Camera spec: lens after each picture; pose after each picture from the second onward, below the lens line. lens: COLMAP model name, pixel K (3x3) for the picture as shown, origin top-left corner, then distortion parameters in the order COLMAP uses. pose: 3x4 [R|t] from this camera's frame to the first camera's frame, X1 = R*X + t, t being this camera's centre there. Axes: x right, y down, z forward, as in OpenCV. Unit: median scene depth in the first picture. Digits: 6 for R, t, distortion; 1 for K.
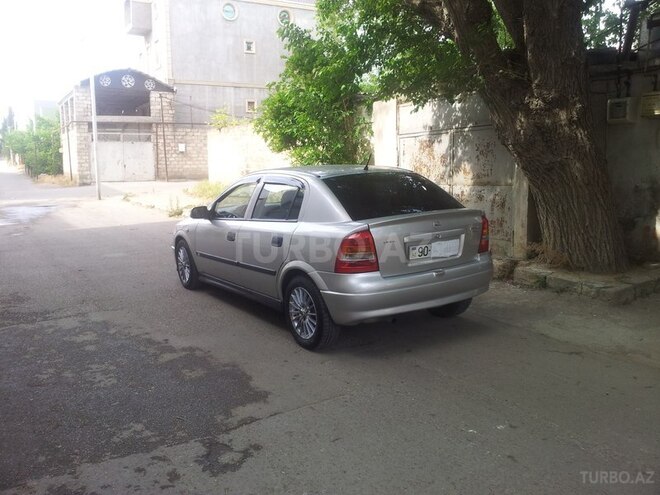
lens RADIAL K [[581.5, 0, 333.7], [0, 581.5, 245.3], [0, 0, 1]] dist [-0.016381, -0.006360]
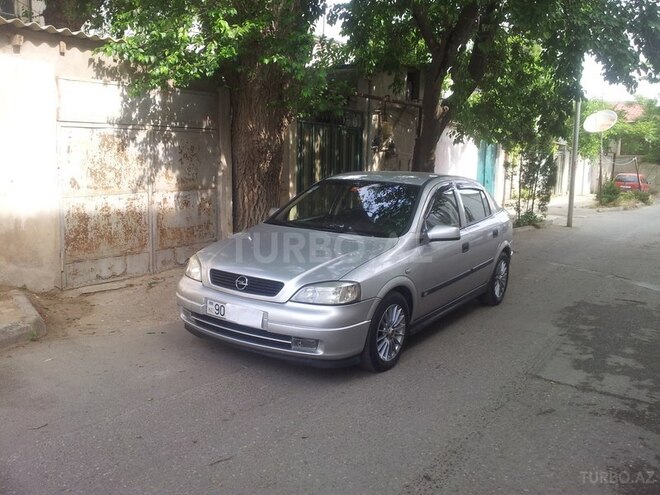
lens RADIAL K [[581.5, 0, 332.0], [0, 581.5, 250.5], [0, 0, 1]] dist [-0.016381, -0.006360]
pose [[-0.382321, -0.129988, 0.914841, -0.940011], [0.117983, 0.975085, 0.187854, -0.208154], [-0.916466, 0.179756, -0.357459, 1.508139]]
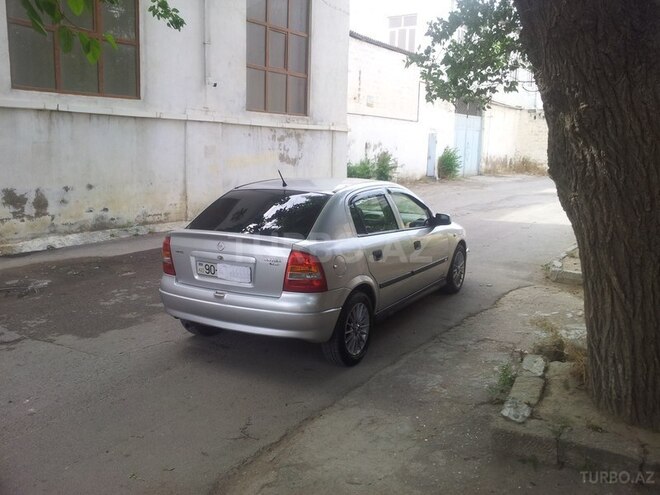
lens RADIAL K [[581.5, 0, 335.4], [0, 581.5, 249.8], [0, 0, 1]] dist [-0.016381, -0.006360]
pose [[0.443228, 0.182172, -0.877703, 0.884406], [-0.156270, 0.979842, 0.124457, -0.142979], [0.882682, 0.081996, 0.462762, 0.562343]]
